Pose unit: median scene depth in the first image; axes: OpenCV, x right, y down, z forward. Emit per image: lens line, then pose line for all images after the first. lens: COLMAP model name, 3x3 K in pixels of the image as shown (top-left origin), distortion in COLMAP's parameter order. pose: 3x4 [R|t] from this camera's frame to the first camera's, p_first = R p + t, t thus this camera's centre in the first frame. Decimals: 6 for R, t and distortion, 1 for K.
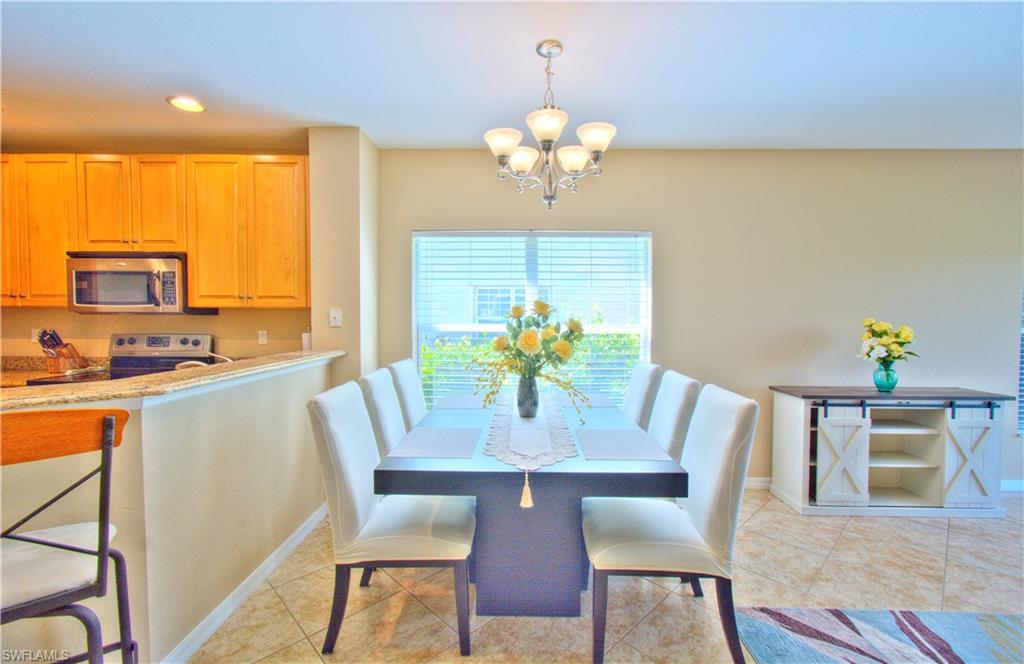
lens RADIAL K [[438.4, 0, 514.7], [0, 438.4, 330.5], [0, 0, 1]] dist [0.002813, -0.000269]
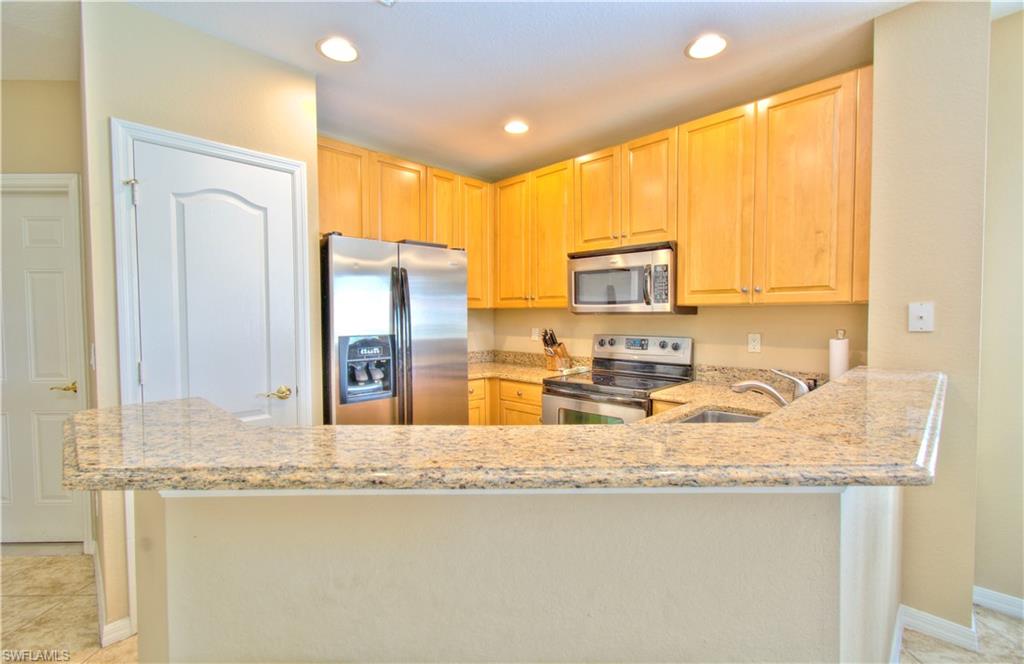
lens RADIAL K [[440.6, 0, 515.7], [0, 440.6, 328.6], [0, 0, 1]] dist [-0.013081, 0.012480]
pose [[0.720410, 0.013228, -0.693422, -0.385473], [-0.014794, 0.999884, 0.003704, -0.007301], [0.693390, 0.007590, 0.720522, 0.174658]]
